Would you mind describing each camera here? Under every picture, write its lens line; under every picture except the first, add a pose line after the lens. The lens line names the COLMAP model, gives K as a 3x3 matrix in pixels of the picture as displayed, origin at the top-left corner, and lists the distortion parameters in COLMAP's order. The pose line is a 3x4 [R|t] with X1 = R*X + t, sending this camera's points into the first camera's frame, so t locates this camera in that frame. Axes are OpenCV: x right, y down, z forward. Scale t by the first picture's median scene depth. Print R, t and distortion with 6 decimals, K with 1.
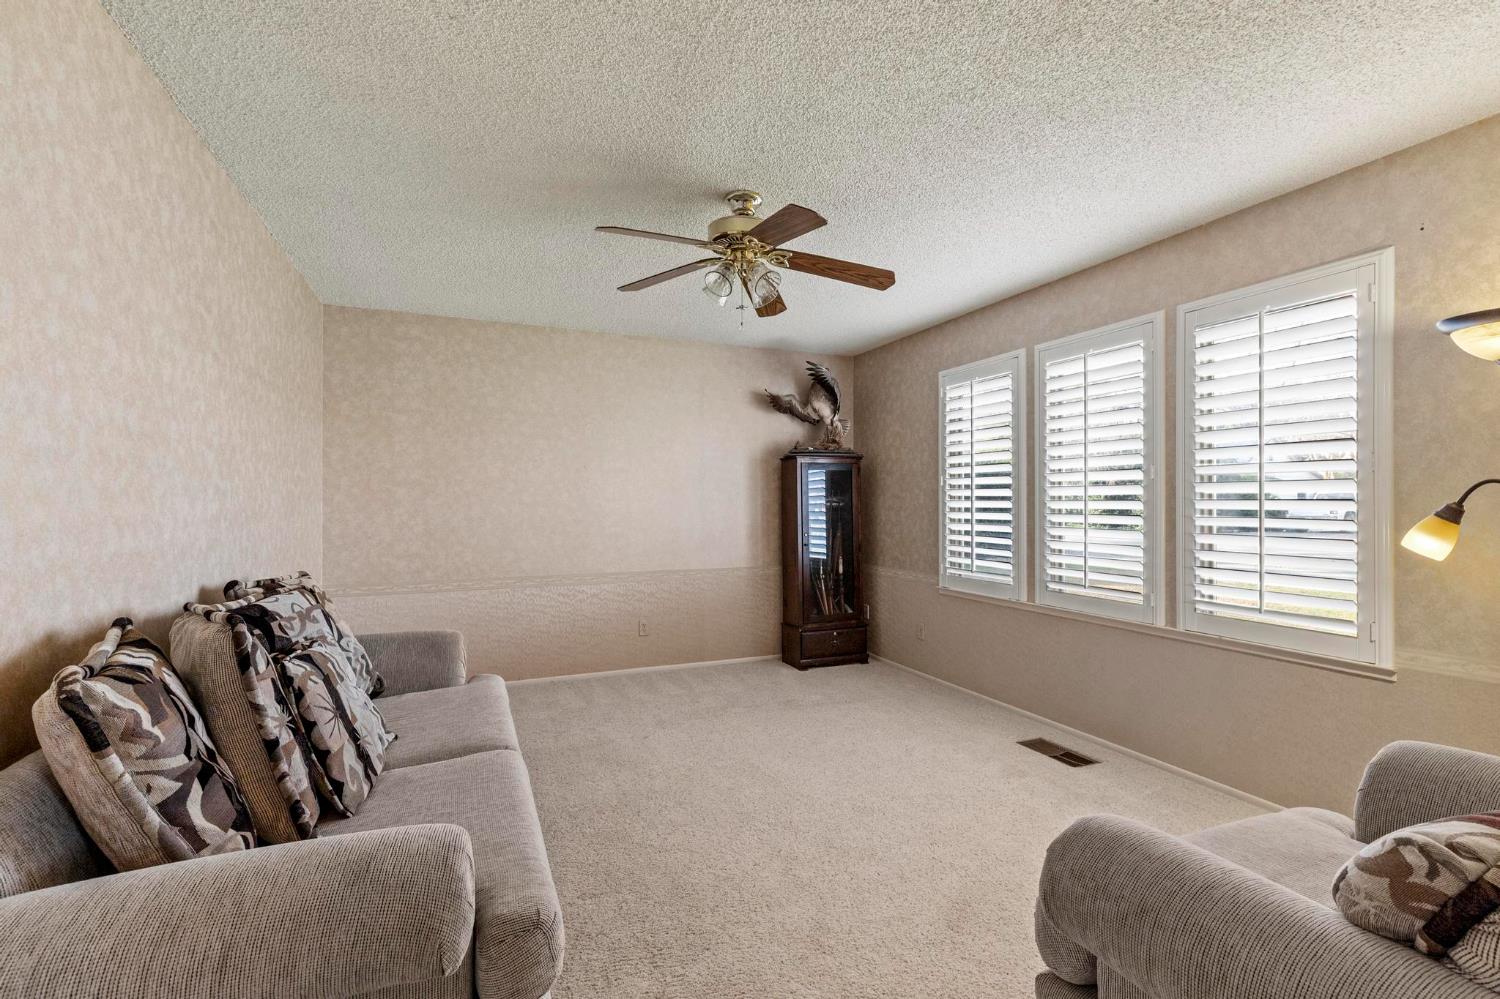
lens RADIAL K [[676.0, 0, 750.1], [0, 676.0, 496.7], [0, 0, 1]] dist [0.003515, 0.000081]
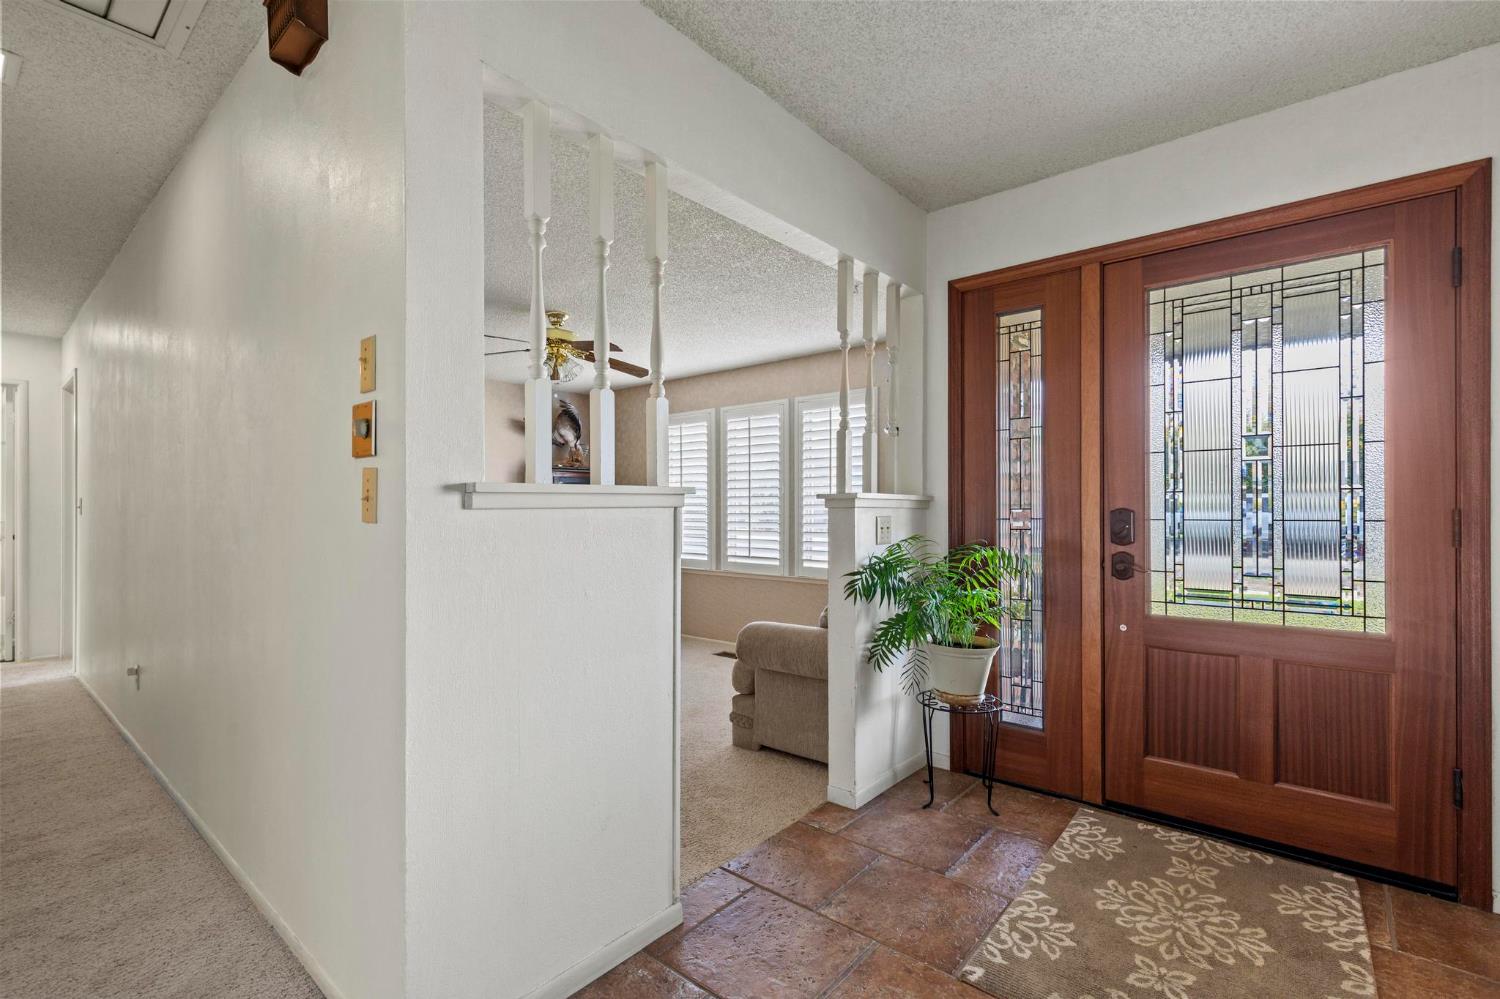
lens RADIAL K [[676.0, 0, 748.7], [0, 676.0, 502.5], [0, 0, 1]] dist [0.003515, 0.000081]
pose [[0.894545, -0.000839, 0.446978, -0.223504], [0.000260, 0.999999, 0.001357, -0.002929], [-0.446979, -0.001098, 0.894544, -0.437908]]
